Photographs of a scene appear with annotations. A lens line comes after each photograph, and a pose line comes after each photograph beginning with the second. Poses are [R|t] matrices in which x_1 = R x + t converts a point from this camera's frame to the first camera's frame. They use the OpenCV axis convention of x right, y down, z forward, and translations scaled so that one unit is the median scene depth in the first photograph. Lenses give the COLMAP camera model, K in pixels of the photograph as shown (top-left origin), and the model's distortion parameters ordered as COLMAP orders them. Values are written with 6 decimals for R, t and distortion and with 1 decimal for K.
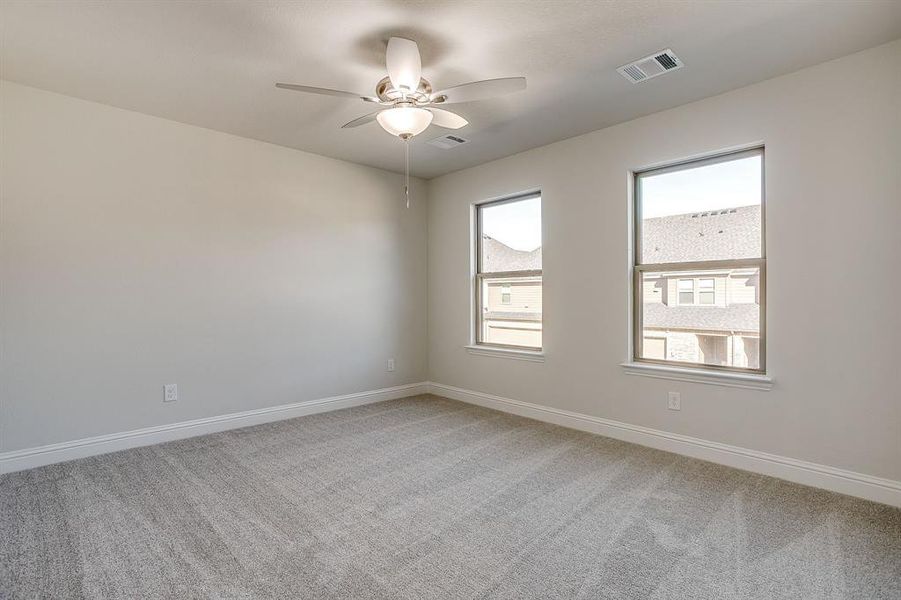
lens RADIAL K [[448.4, 0, 450.5], [0, 448.4, 300.0], [0, 0, 1]] dist [0.001377, 0.000759]
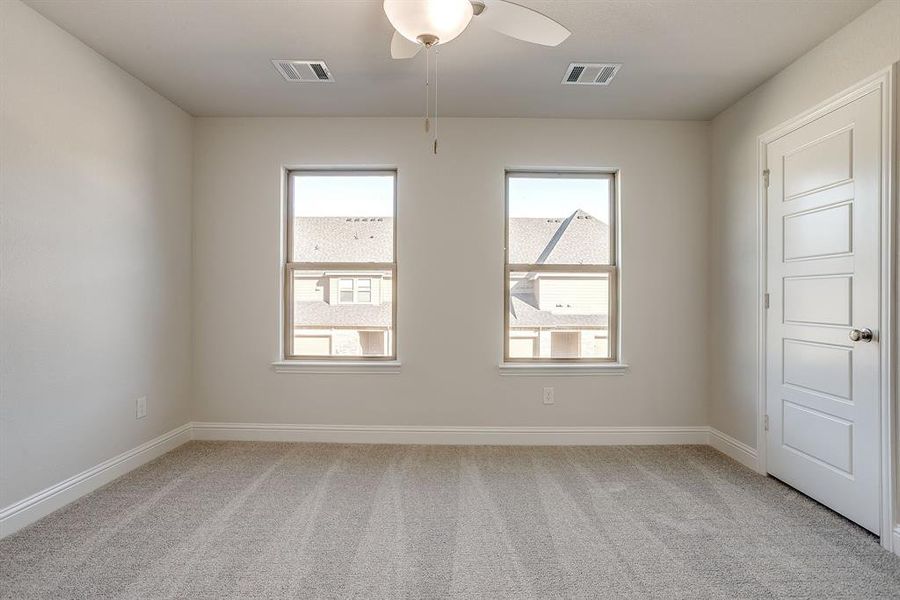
lens RADIAL K [[457.2, 0, 450.0], [0, 457.2, 300.0], [0, 0, 1]] dist [-0.028801, 0.000513]
pose [[0.690644, -0.000377, 0.723195, -0.088498], [-0.002566, 0.999992, 0.002972, -0.000409], [-0.723191, -0.003908, 0.690638, 0.088192]]
